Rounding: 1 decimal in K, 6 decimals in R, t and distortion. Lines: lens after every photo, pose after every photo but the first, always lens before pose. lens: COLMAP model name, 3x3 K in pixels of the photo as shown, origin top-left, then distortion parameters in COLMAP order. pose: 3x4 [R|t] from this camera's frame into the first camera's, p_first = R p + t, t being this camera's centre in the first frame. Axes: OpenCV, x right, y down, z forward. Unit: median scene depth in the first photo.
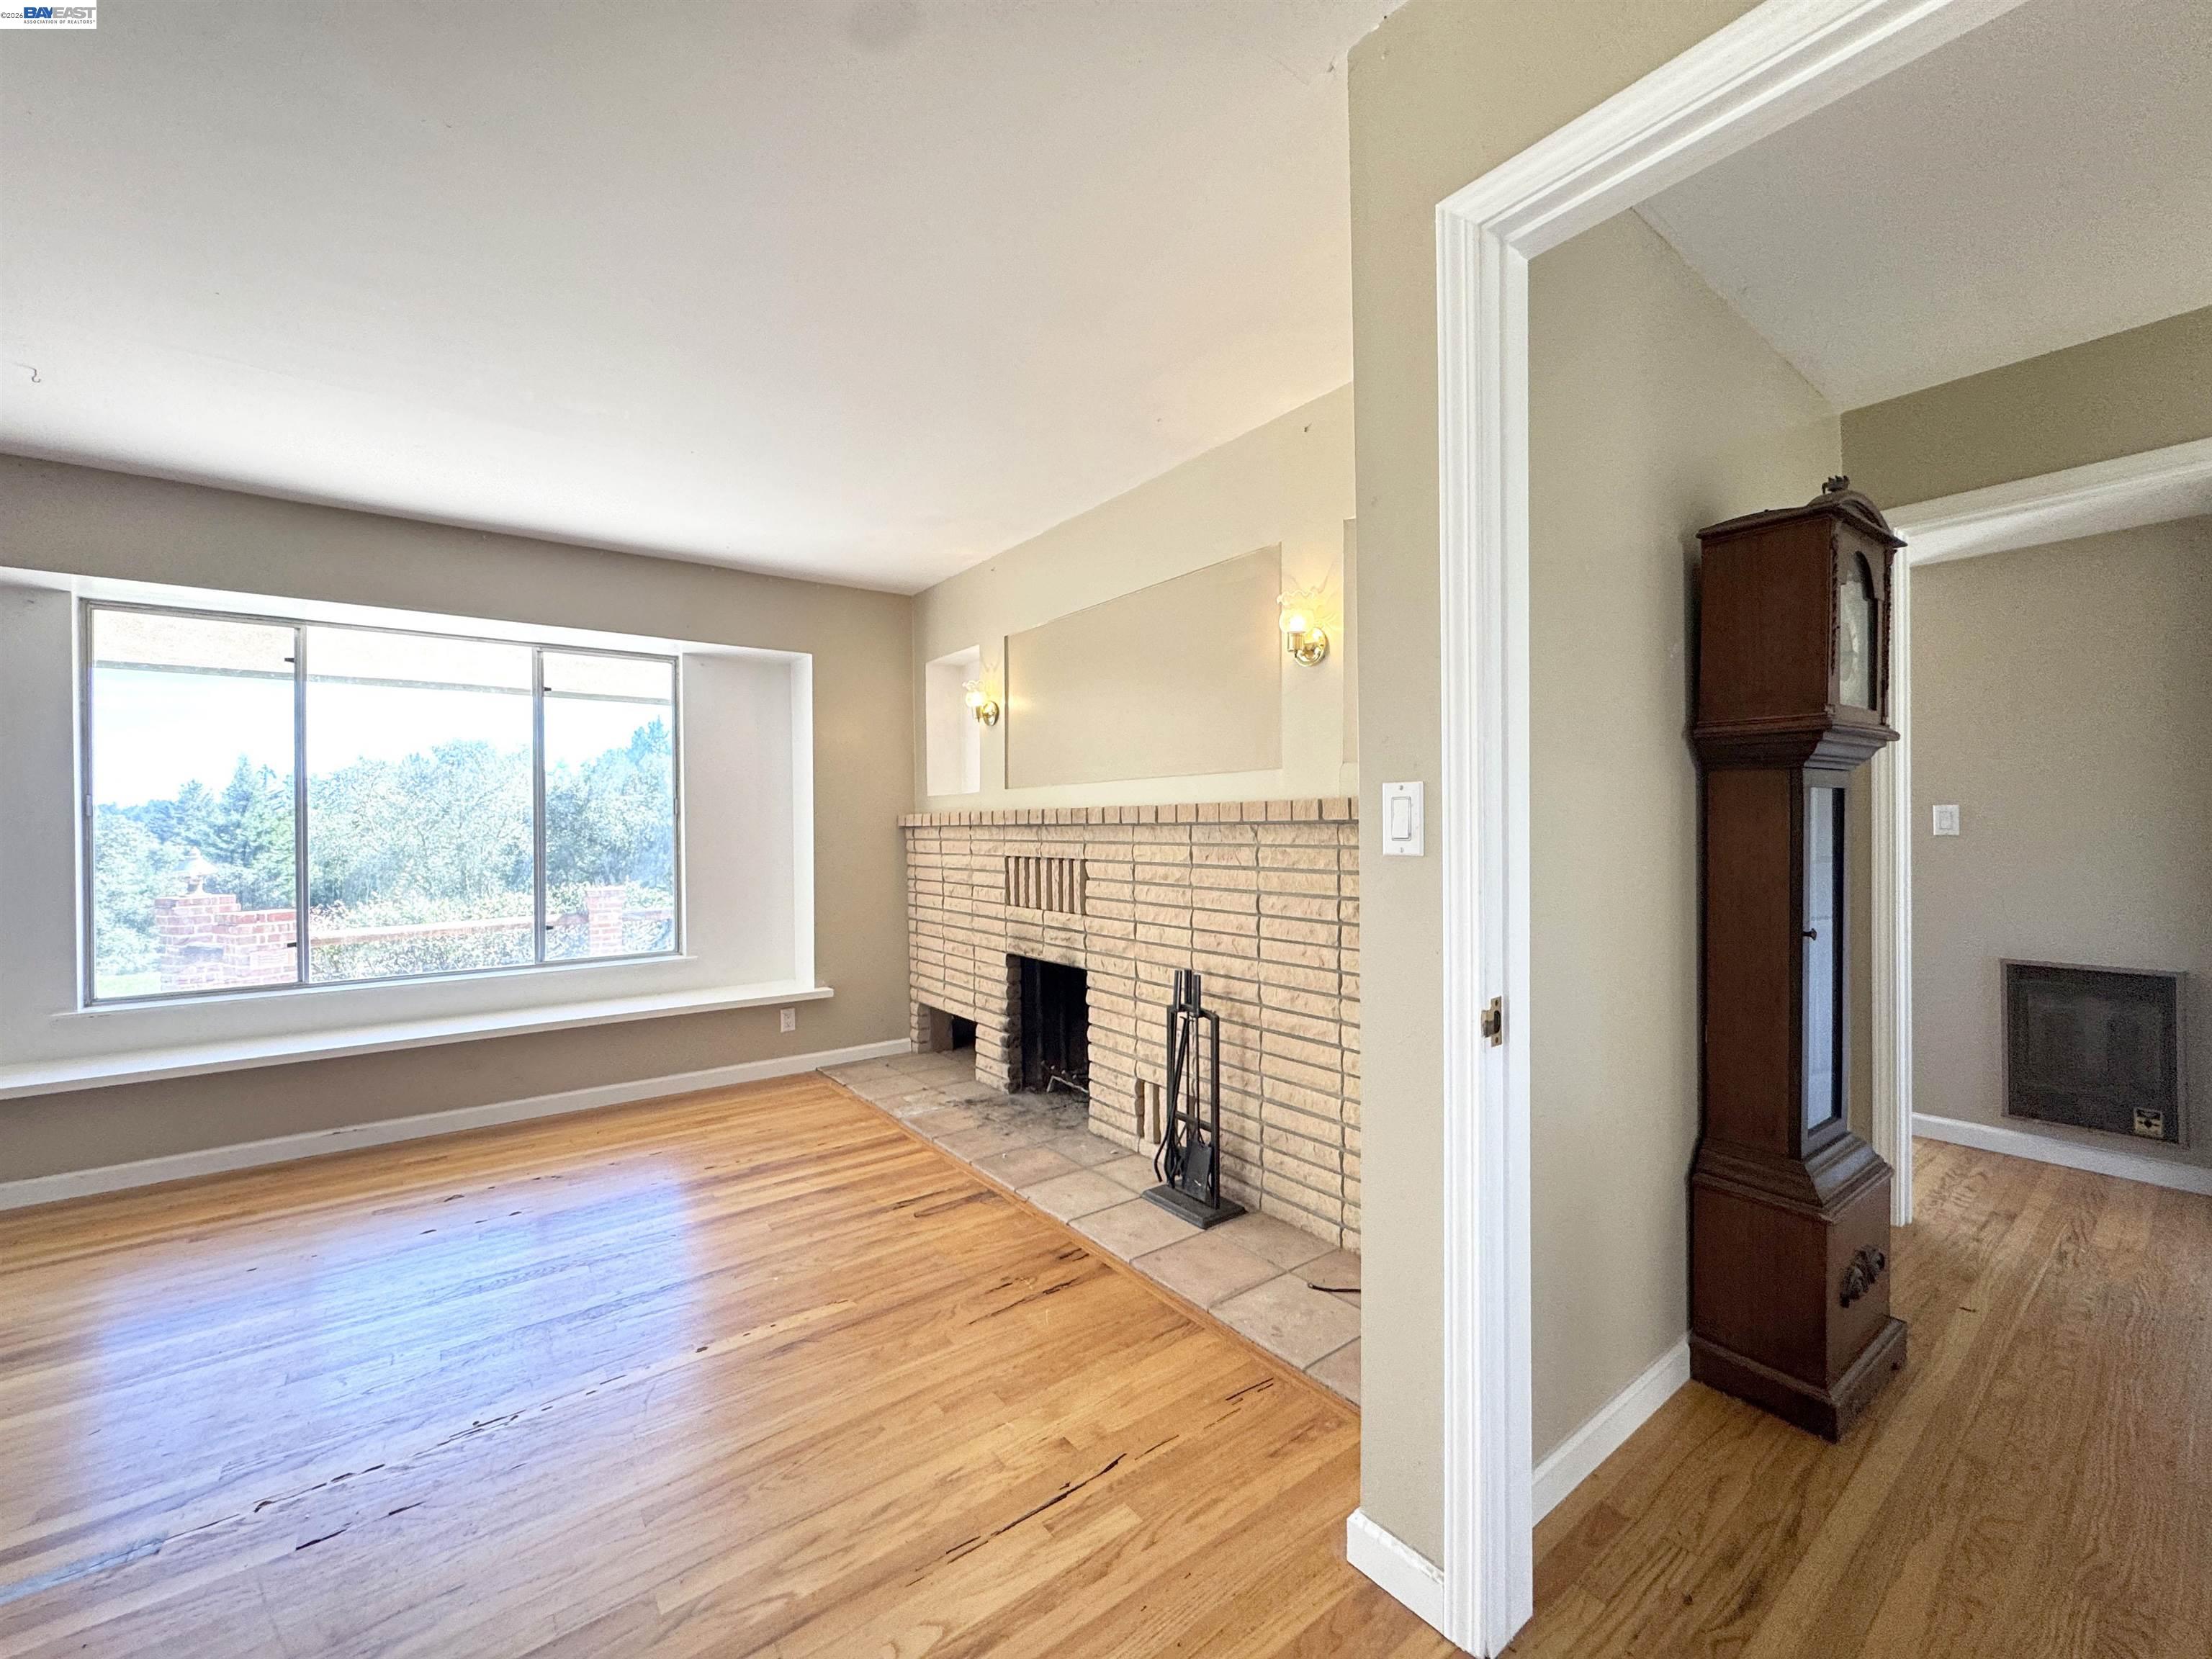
lens RADIAL K [[881.6, 0, 1106.6], [0, 881.6, 827.9], [0, 0, 1]] dist [-0.002627, -0.000459]
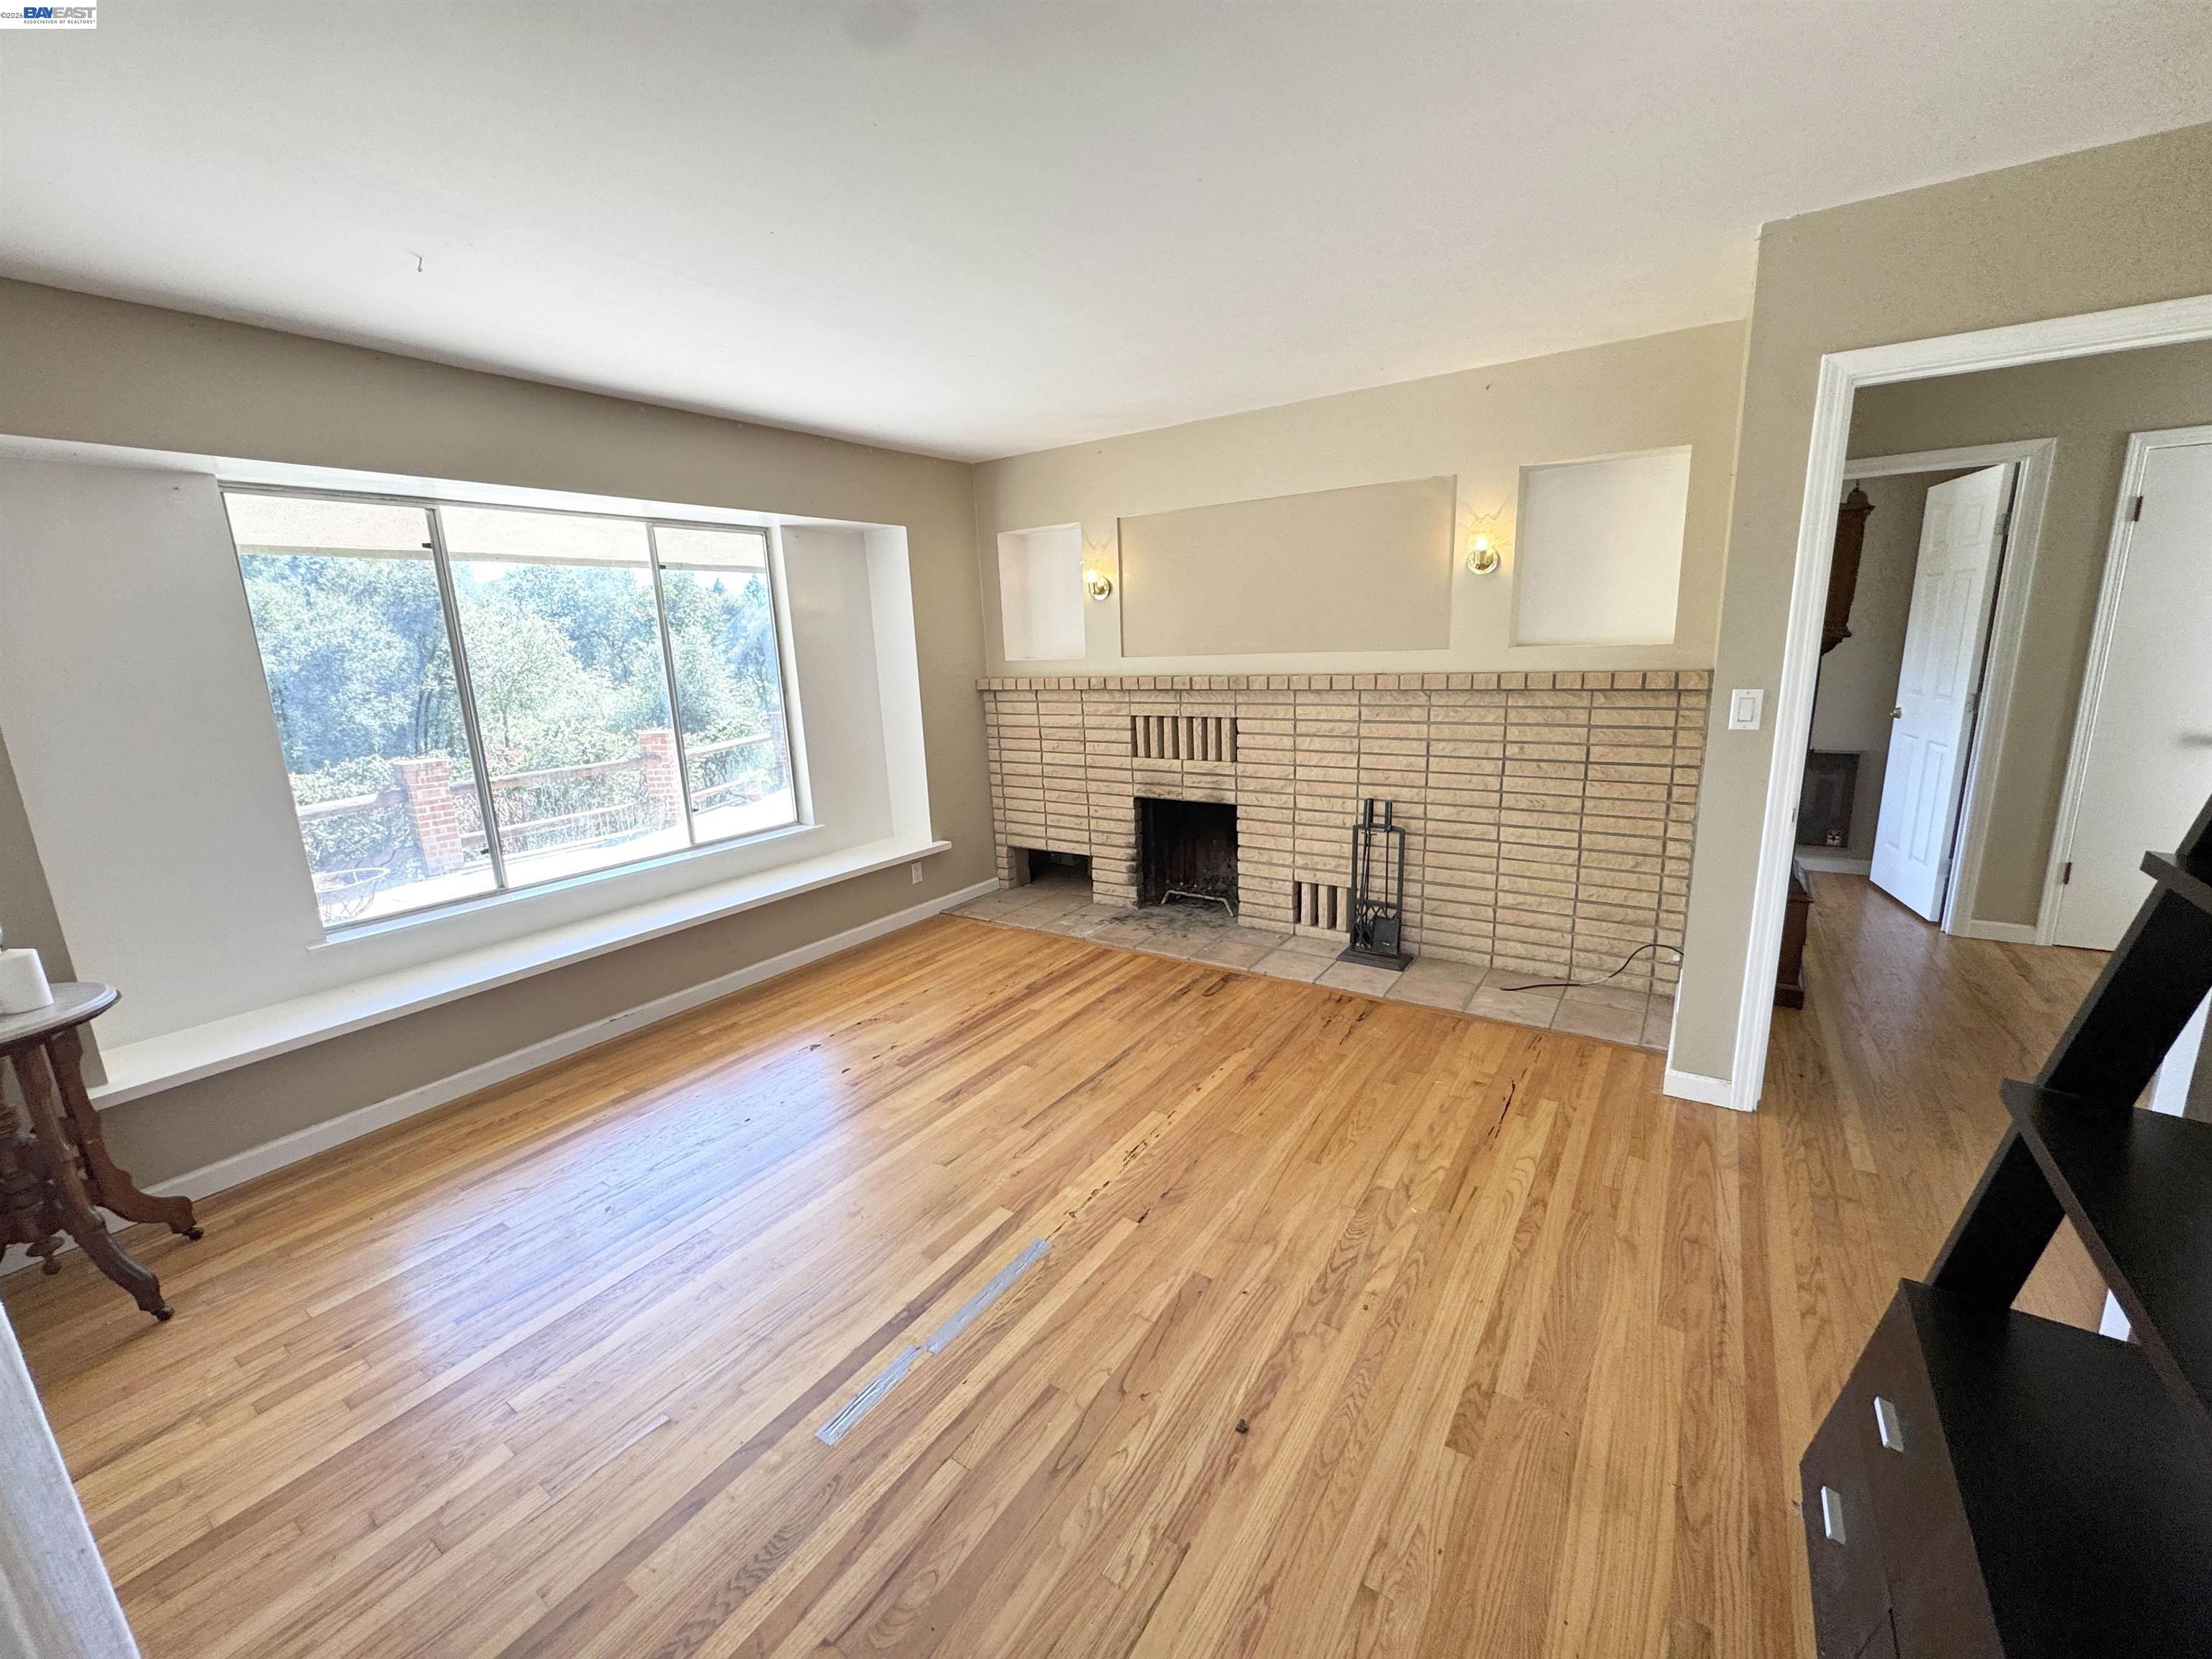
lens RADIAL K [[881.6, 0, 1106.0], [0, 881.6, 827.8], [0, 0, 1]] dist [-0.002627, -0.000459]
pose [[0.945253, -0.095936, 0.311919, -0.612086], [0.030927, 0.977846, 0.207031, -0.076909], [-0.324870, -0.186050, 0.927278, -0.123790]]
